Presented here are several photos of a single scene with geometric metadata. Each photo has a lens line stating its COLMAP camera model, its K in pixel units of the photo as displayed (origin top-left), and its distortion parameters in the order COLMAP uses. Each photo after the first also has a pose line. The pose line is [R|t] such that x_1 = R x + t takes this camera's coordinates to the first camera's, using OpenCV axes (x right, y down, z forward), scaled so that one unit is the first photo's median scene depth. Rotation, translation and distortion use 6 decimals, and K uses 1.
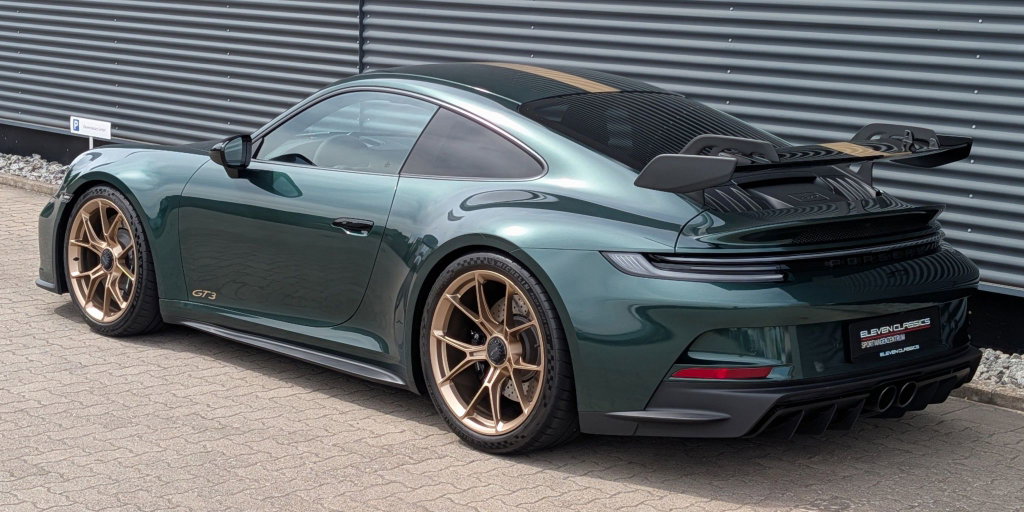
lens RADIAL K [[2215.3, 0, 512.0], [0, 2215.3, 256.0], [0, 0, 1]] dist [0.040498, -0.019468]
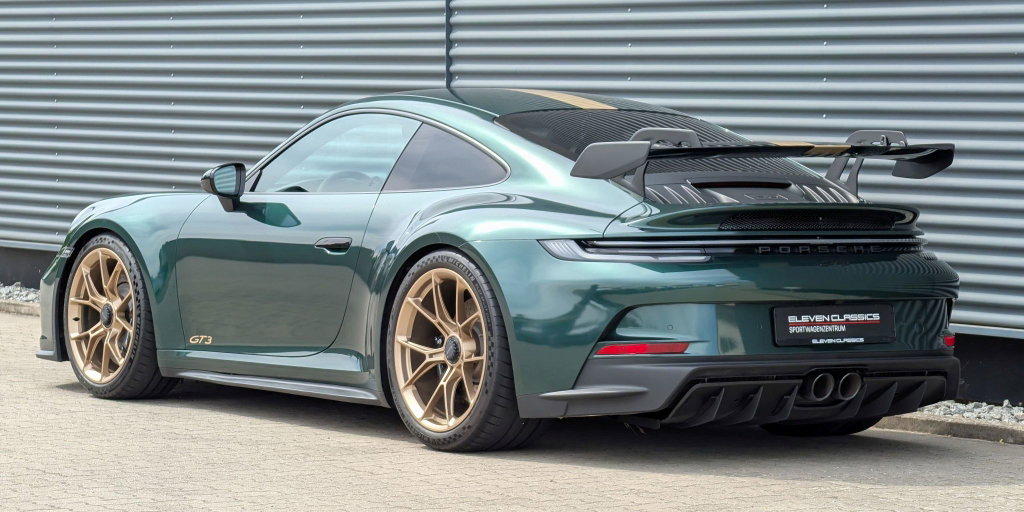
lens RADIAL K [[4331.0, 0, 512.0], [0, 4331.0, 256.0], [0, 0, 1]] dist [-0.088894, 1.868989]
pose [[0.990344, -0.004978, -0.138546, 0.285516], [-0.009581, 0.994508, -0.104224, 0.200233], [0.138304, 0.104545, 0.984857, -0.914829]]
